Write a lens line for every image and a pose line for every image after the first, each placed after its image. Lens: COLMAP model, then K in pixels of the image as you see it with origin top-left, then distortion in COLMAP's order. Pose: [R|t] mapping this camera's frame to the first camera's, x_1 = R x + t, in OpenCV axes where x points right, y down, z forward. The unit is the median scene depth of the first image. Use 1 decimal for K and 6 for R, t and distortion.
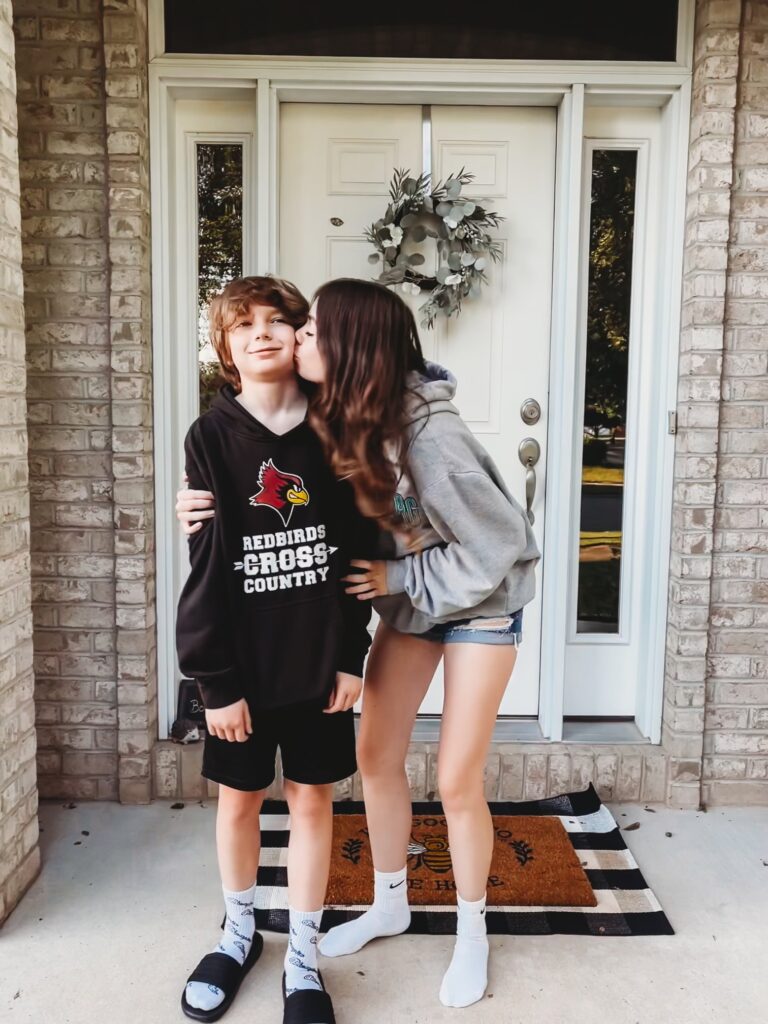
lens RADIAL K [[859.2, 0, 384.0], [0, 859.2, 512.0], [0, 0, 1]] dist [-0.041181, 0.088564]
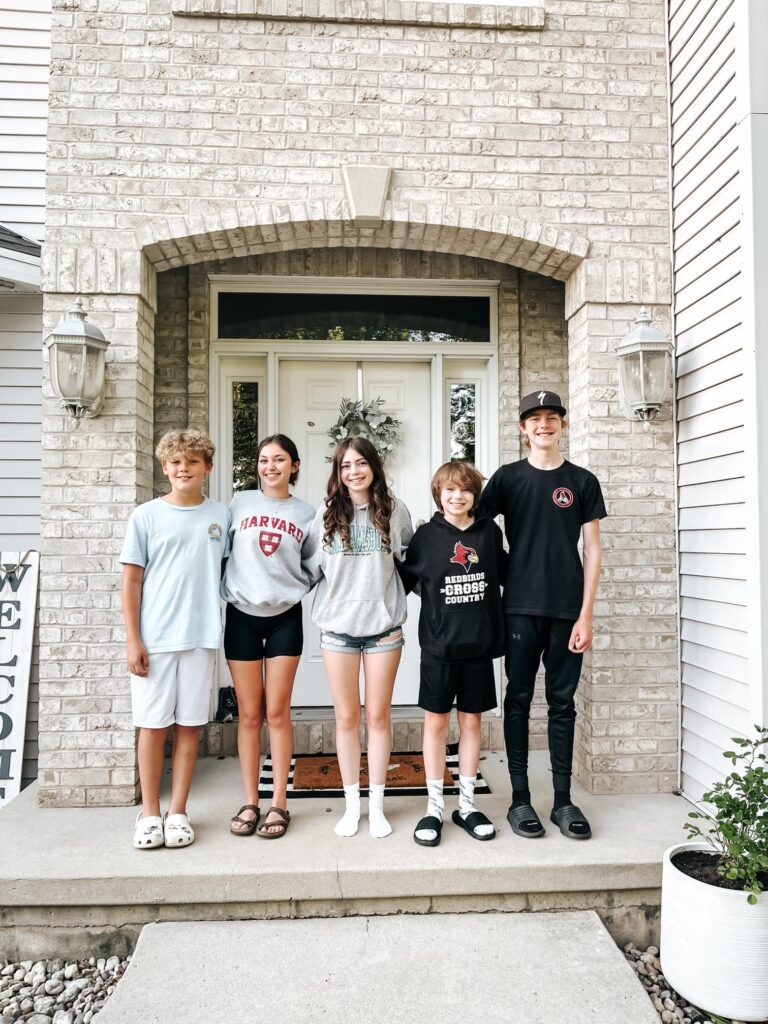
lens RADIAL K [[786.4, 0, 388.4], [0, 786.4, 513.9], [0, 0, 1]] dist [-0.003456, -0.000232]
pose [[0.998274, -0.014206, 0.056987, 0.011526], [0.021698, 0.990865, -0.133097, 0.077399], [-0.054575, 0.134104, 0.989463, -0.658176]]
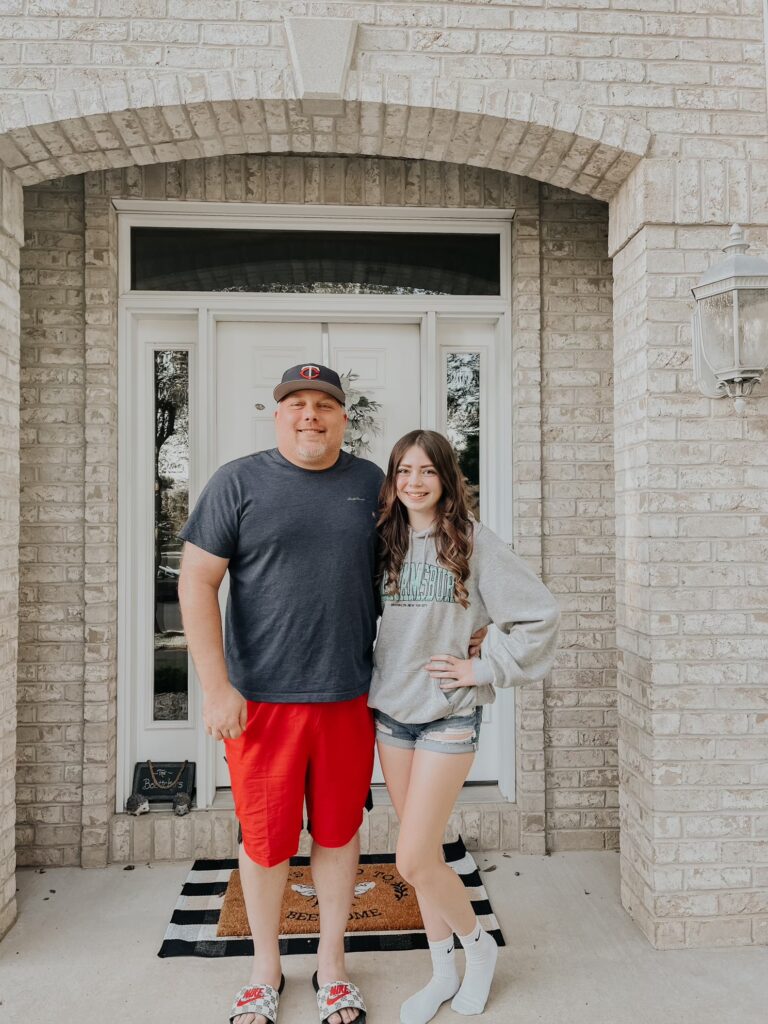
lens RADIAL K [[786.1, 0, 384.0], [0, 786.1, 512.0], [0, 0, 1]] dist [0.033720, -0.002499]
pose [[0.998643, -0.016011, 0.049565, 0.080591], [0.022042, 0.992083, -0.123633, -0.018110], [-0.047193, 0.124558, 0.991089, -0.228571]]
